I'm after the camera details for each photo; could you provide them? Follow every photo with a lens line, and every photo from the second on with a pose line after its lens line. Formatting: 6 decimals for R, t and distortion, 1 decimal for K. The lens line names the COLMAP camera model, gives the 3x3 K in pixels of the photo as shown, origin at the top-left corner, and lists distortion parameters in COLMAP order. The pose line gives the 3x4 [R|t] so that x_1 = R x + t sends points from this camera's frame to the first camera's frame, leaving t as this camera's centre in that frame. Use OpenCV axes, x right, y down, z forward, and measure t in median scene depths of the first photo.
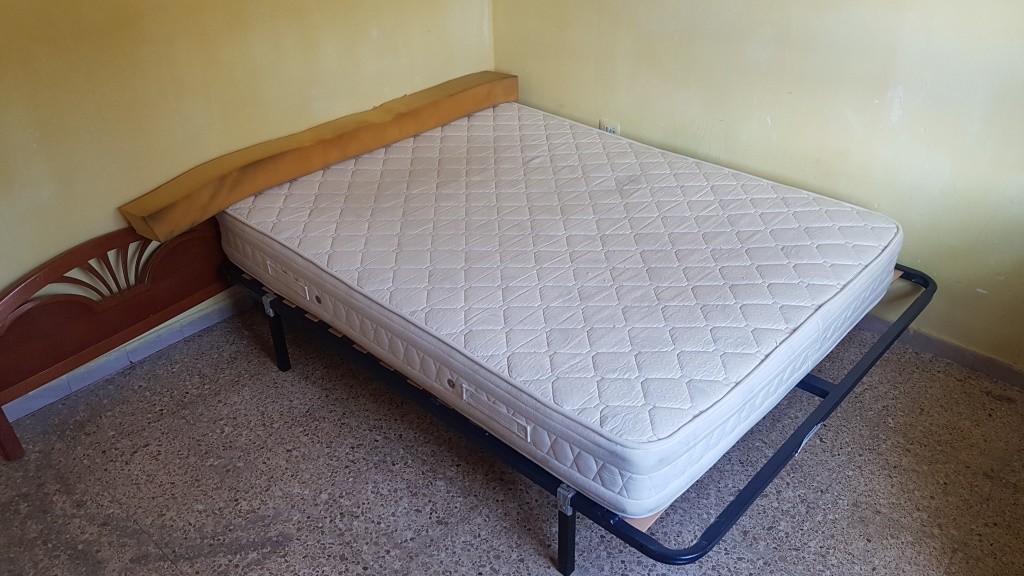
lens RADIAL K [[815.6, 0, 511.2], [0, 815.6, 287.7], [0, 0, 1]] dist [-0.001291, -0.019194]
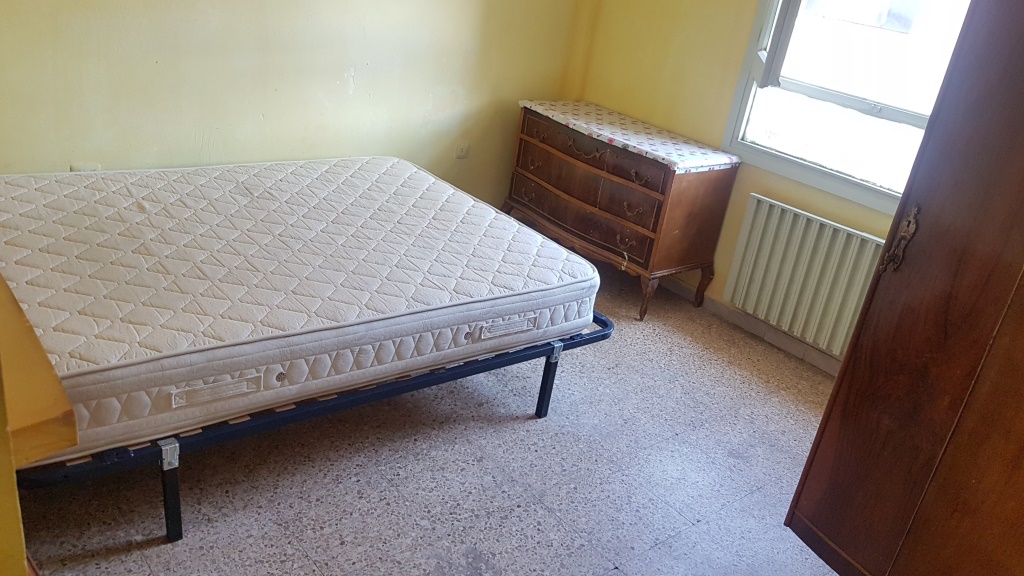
lens RADIAL K [[815.6, 0, 510.6], [0, 815.6, 290.0], [0, 0, 1]] dist [-0.001291, -0.019194]
pose [[0.120604, -0.357741, 0.926000, -0.959247], [0.392780, 0.873882, 0.286450, -0.212863], [-0.911690, 0.329167, 0.245908, 0.538322]]
